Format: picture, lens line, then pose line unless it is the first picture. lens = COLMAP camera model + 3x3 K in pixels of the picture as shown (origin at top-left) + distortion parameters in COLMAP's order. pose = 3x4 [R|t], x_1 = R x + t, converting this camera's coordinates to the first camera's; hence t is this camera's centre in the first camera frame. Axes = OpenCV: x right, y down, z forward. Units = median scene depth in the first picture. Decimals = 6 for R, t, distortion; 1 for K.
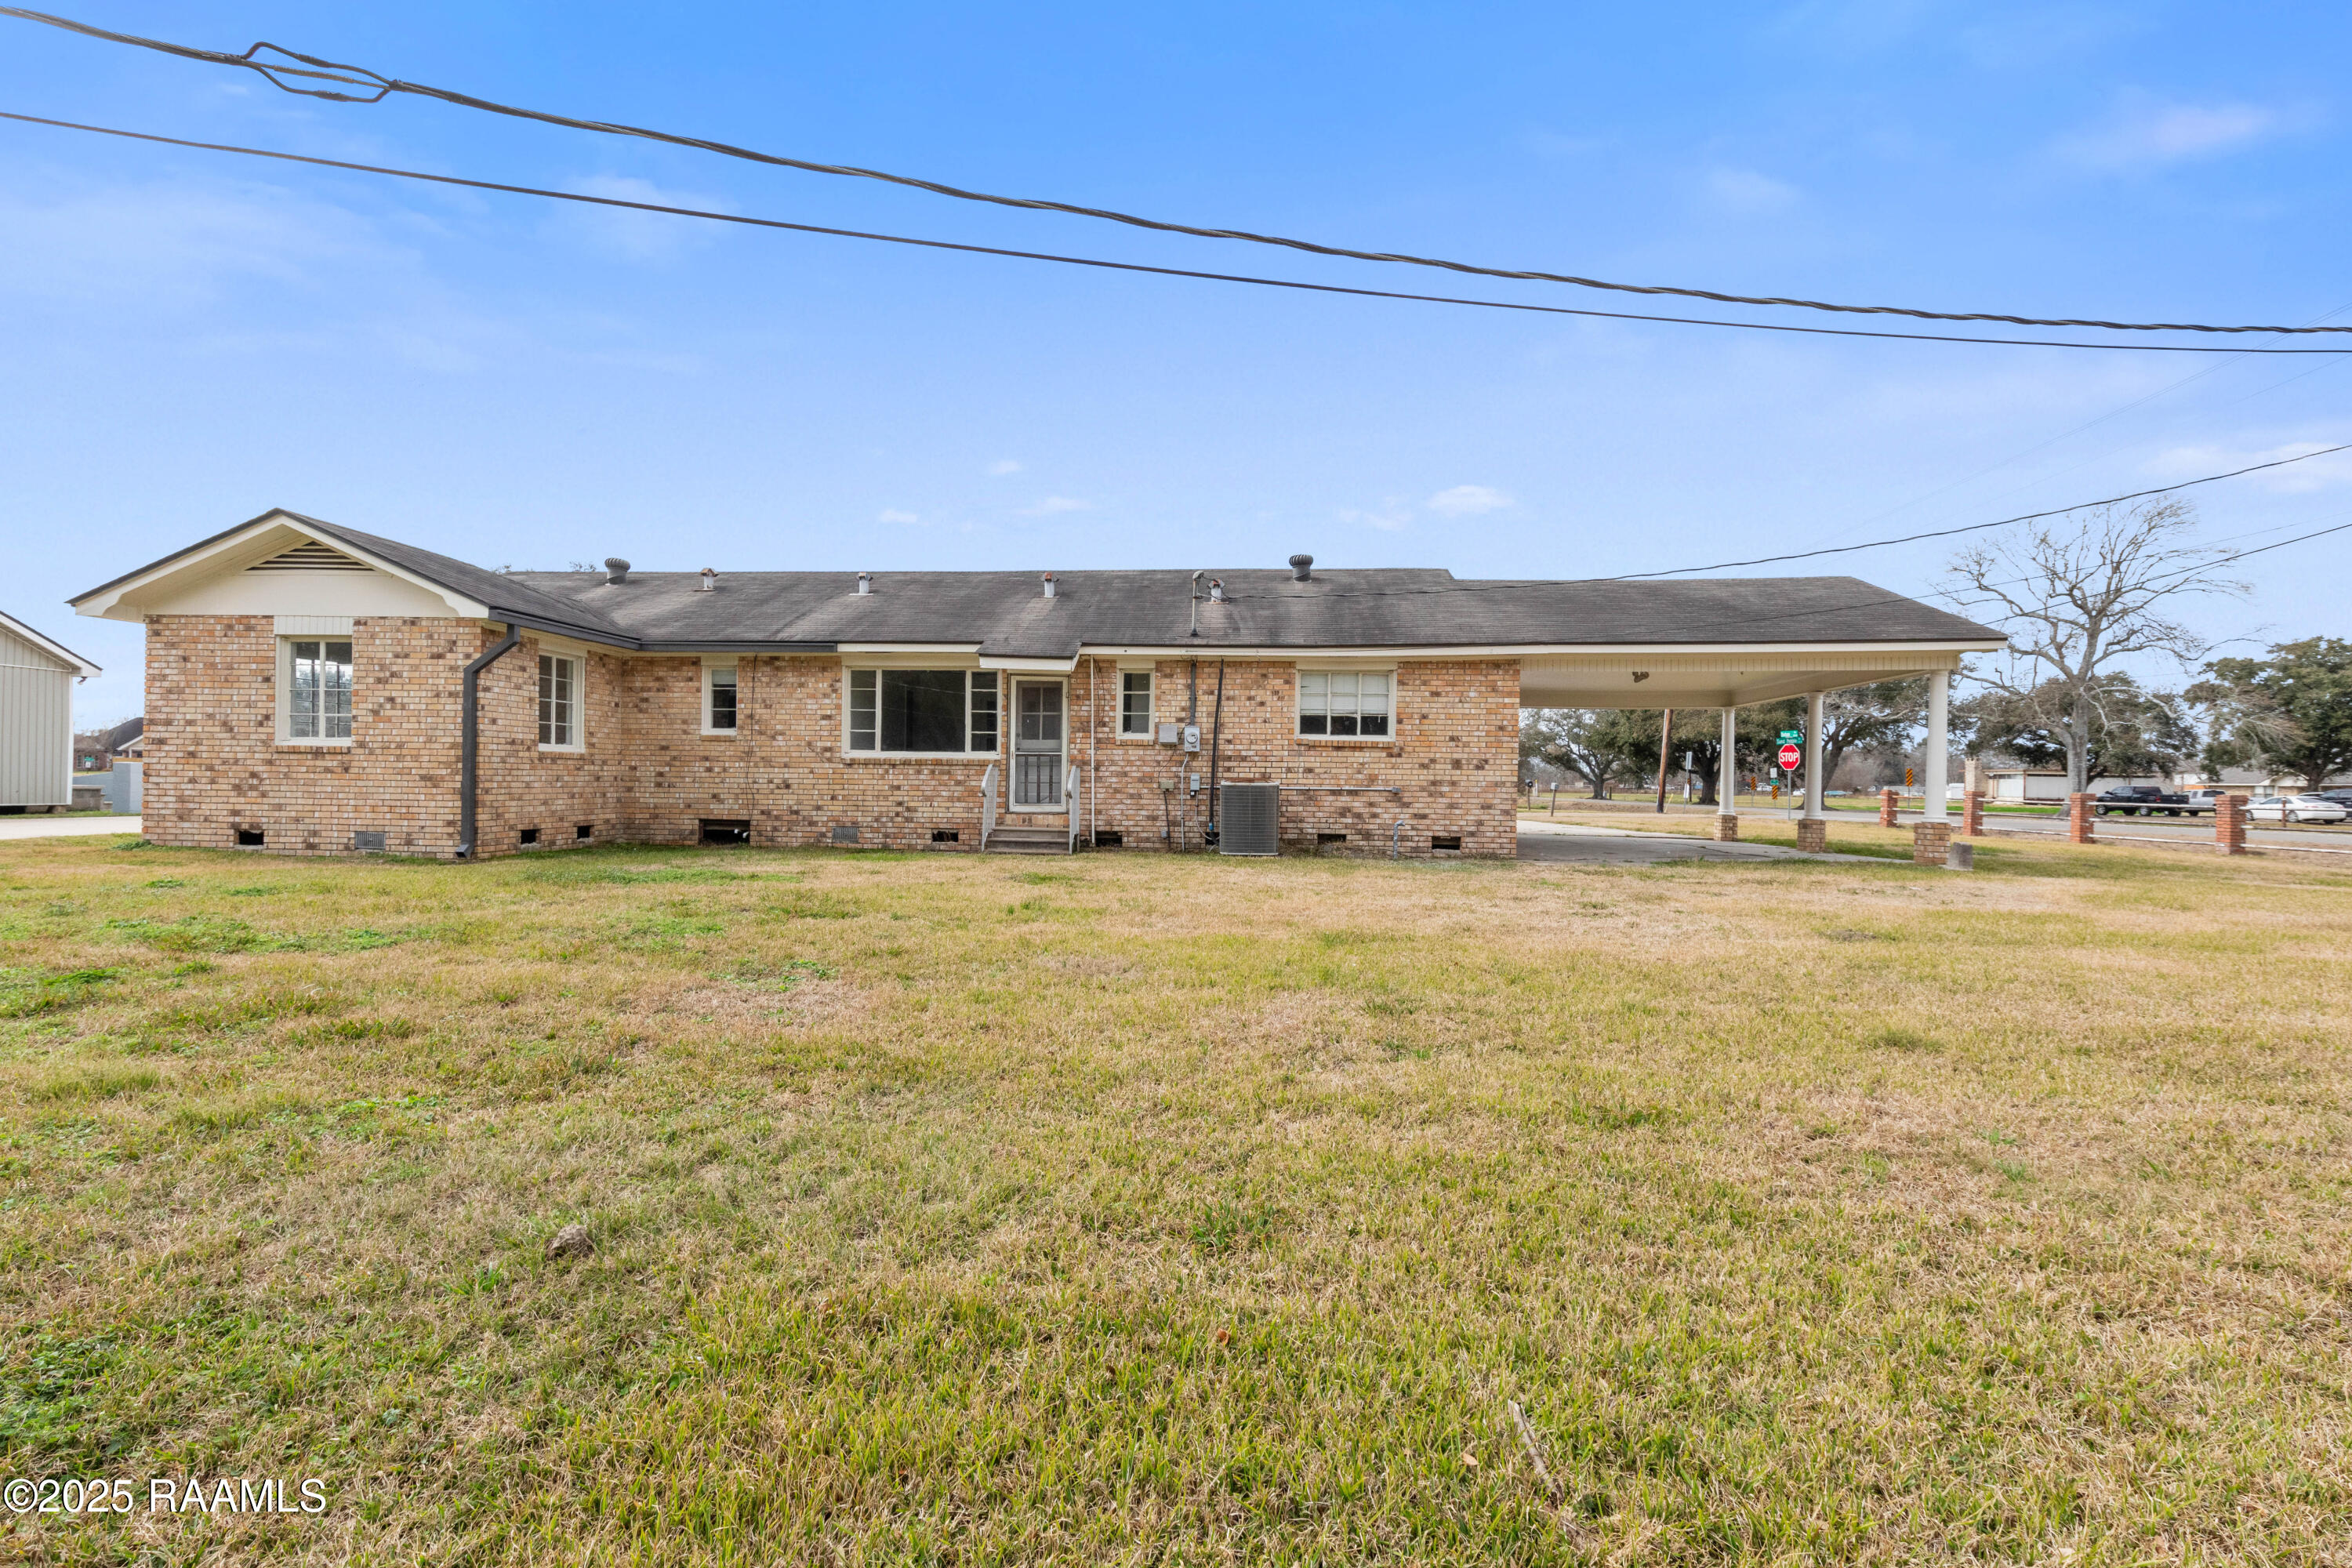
lens RADIAL K [[1075.2, 0, 1178.8], [0, 1075.2, 784.3], [0, 0, 1]] dist [0.004135, 0.000165]
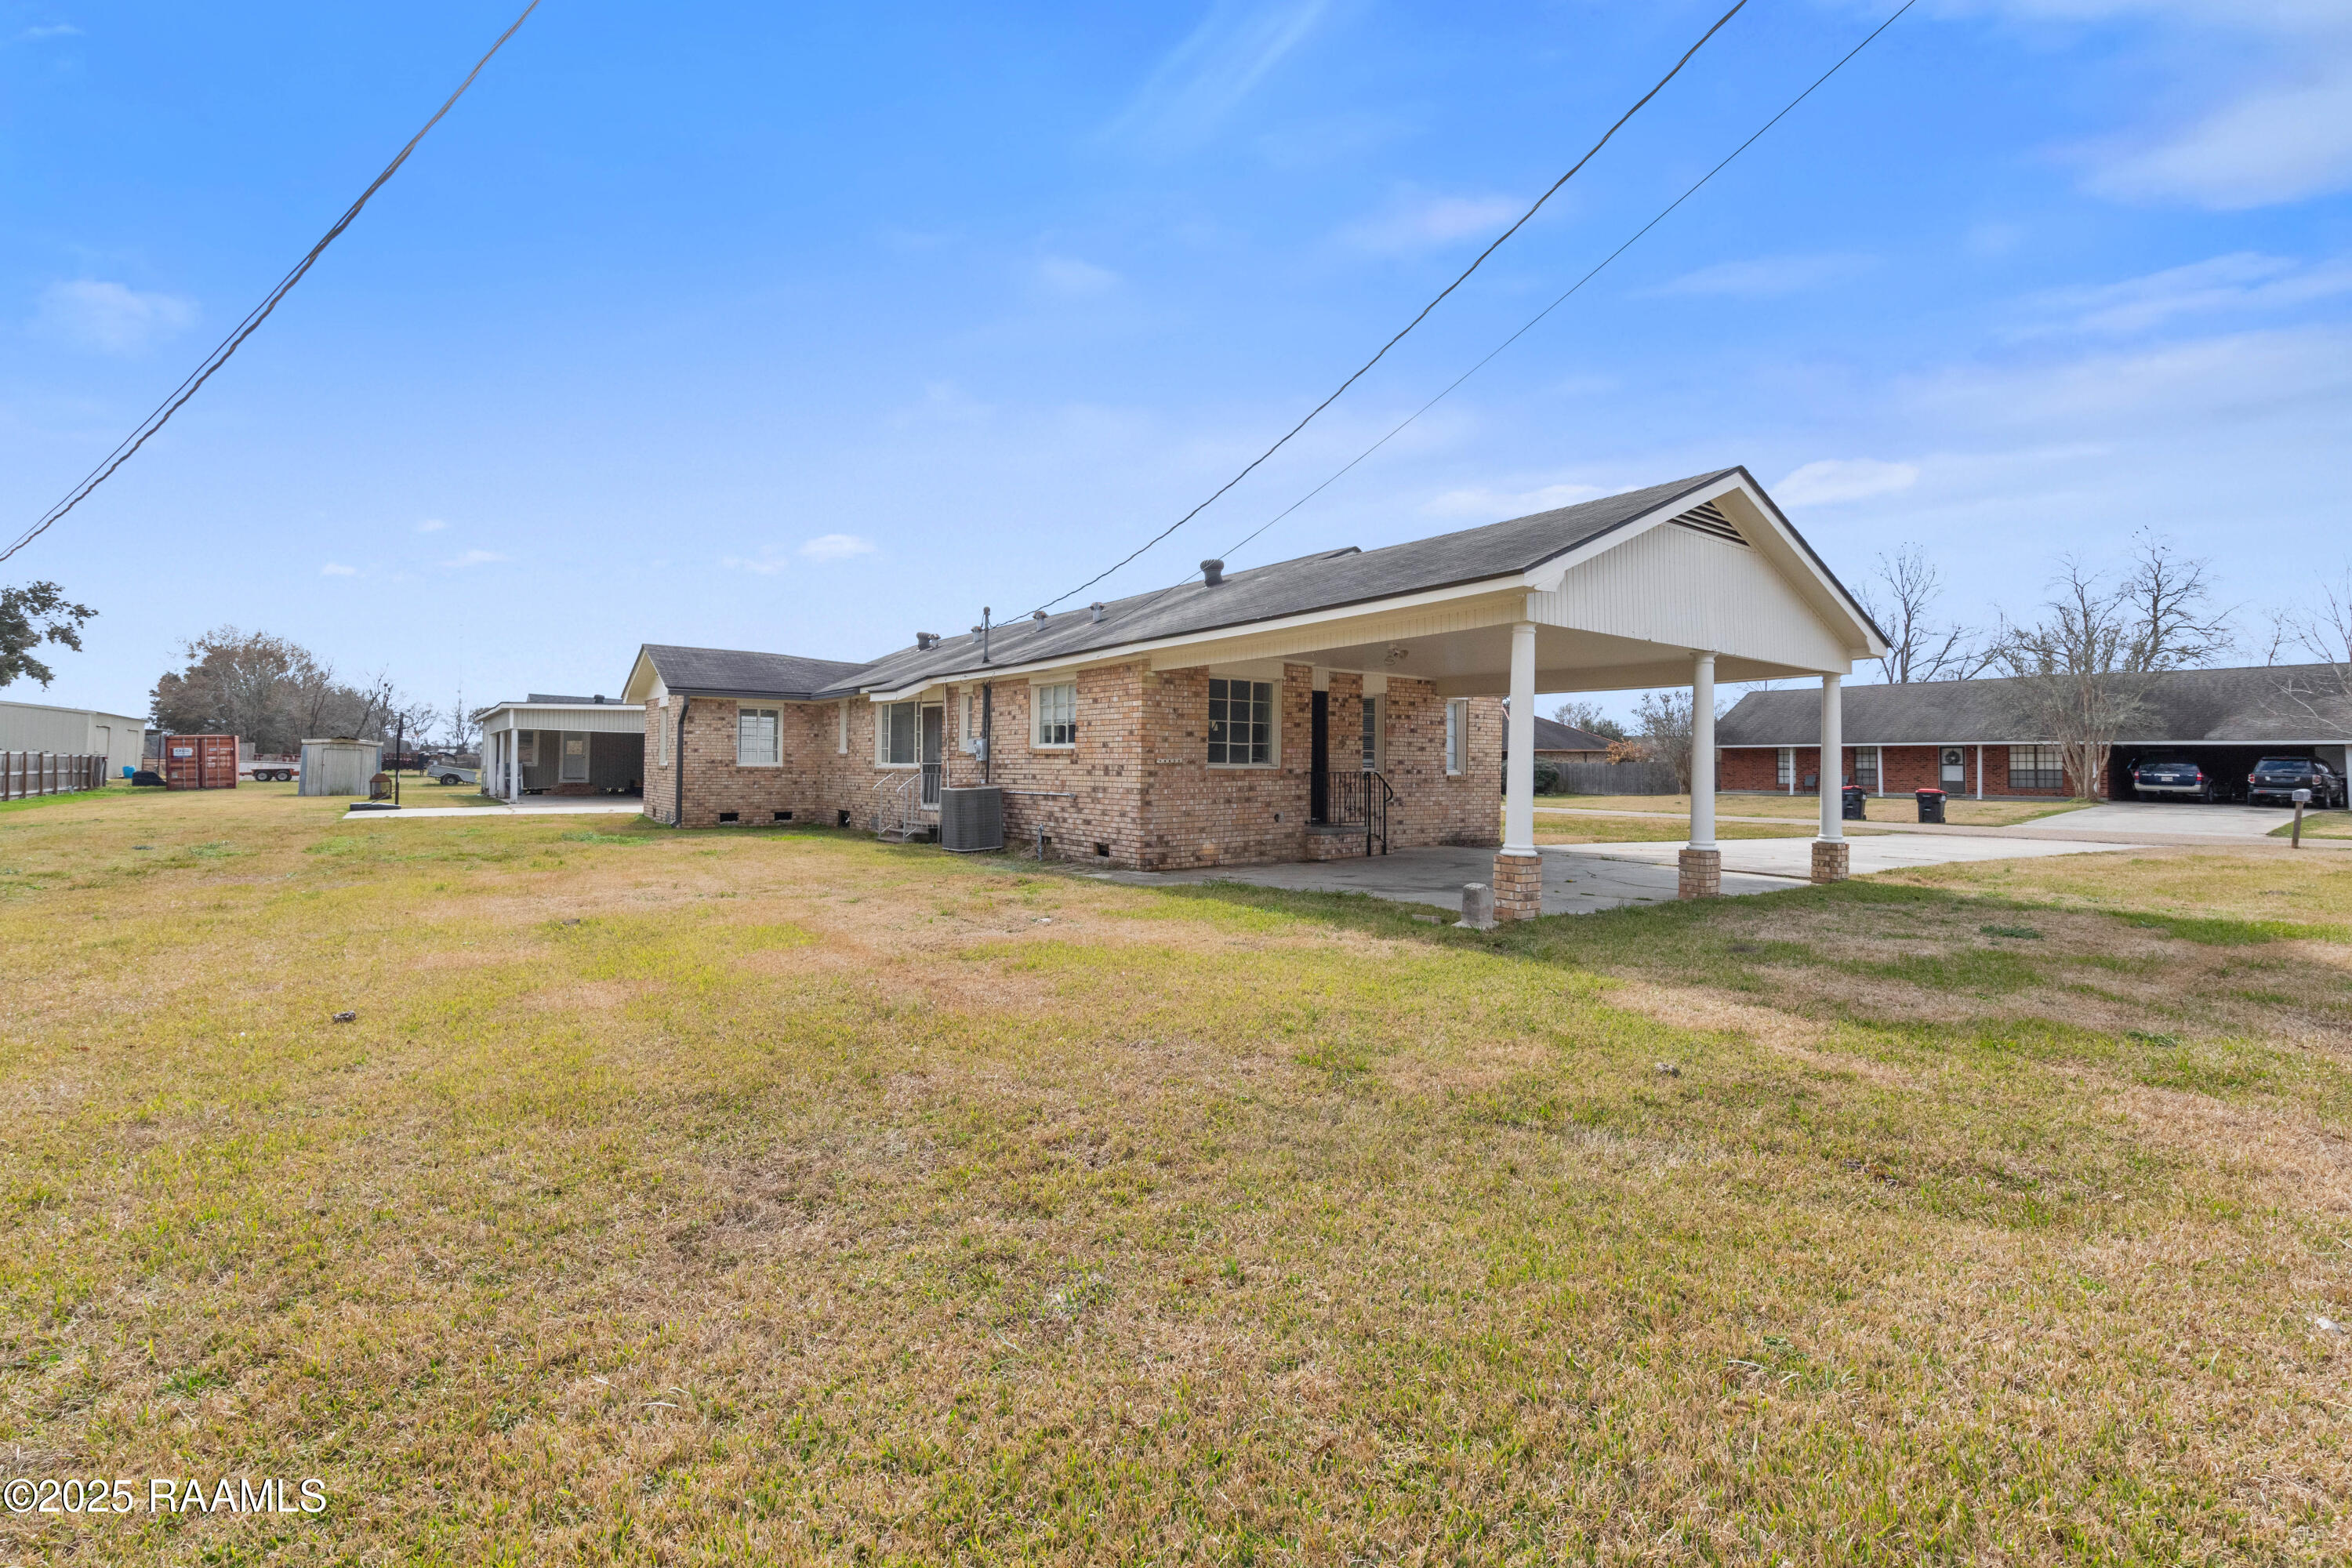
lens RADIAL K [[1075.2, 0, 1179.3], [0, 1075.2, 769.5], [0, 0, 1]] dist [0.004135, 0.000165]
pose [[0.644252, -0.007181, -0.764780, 1.057189], [-0.001955, 0.999937, -0.011036, -0.008573], [0.764811, 0.008605, 0.644197, 0.408989]]
